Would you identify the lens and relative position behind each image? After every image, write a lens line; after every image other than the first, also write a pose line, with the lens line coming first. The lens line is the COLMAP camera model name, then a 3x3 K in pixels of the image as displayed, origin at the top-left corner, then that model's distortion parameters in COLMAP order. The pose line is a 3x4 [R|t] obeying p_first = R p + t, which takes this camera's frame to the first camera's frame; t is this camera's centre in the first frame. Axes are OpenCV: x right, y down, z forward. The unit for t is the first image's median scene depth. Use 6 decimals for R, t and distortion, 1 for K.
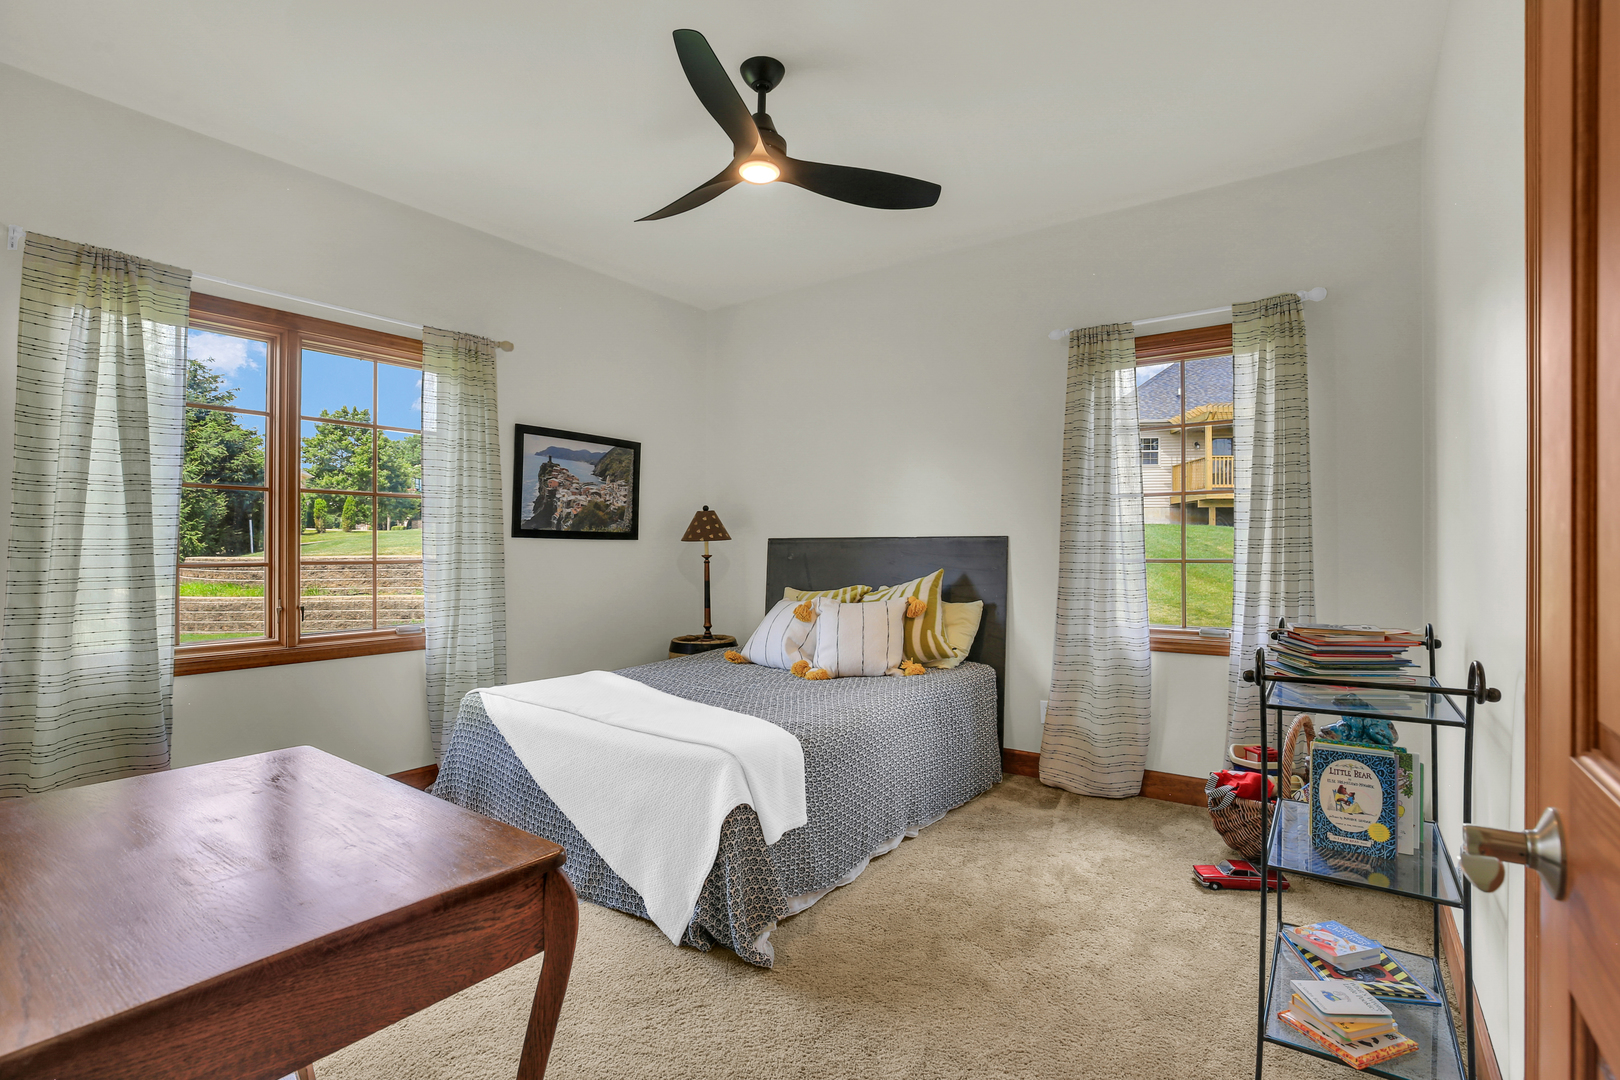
lens RADIAL K [[760.3, 0, 803.6], [0, 760.3, 542.4], [0, 0, 1]] dist [-0.022386, -0.000449]
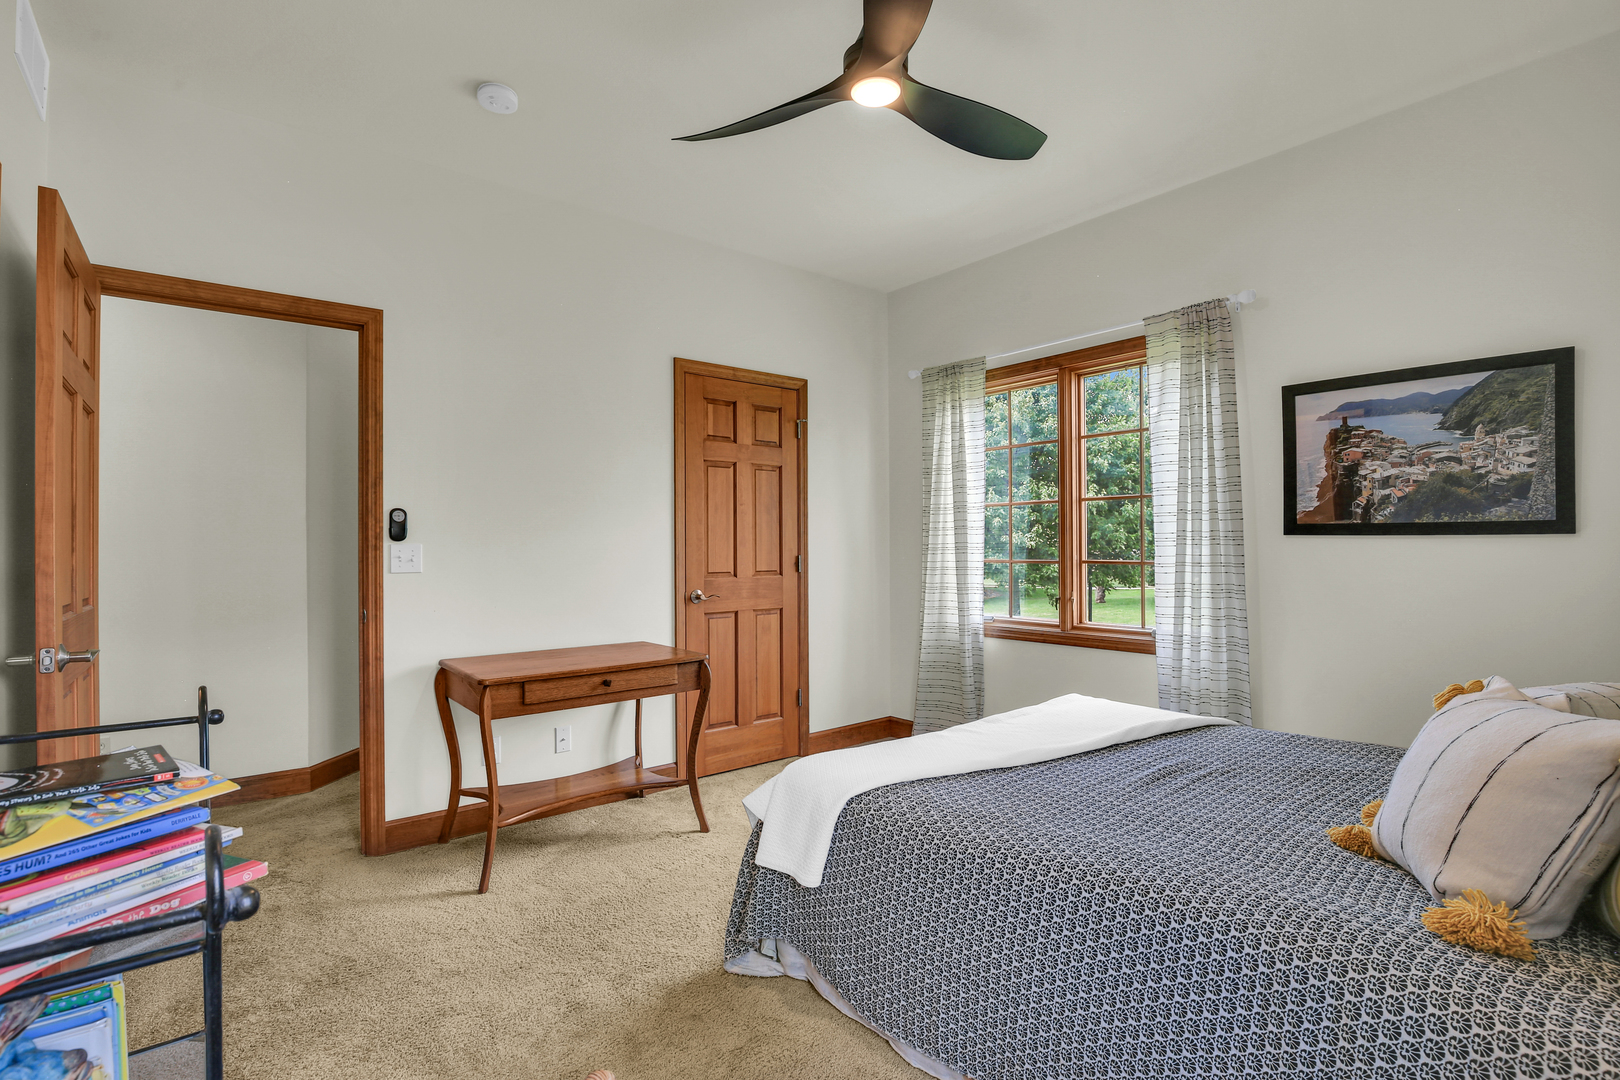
lens RADIAL K [[760.3, 0, 802.1], [0, 760.3, 544.0], [0, 0, 1]] dist [-0.022386, -0.000449]
pose [[-0.256529, -0.002121, -0.966534, 0.458271], [0.010472, 0.999933, -0.004974, 0.000993], [0.966480, -0.011398, -0.256489, 0.691226]]
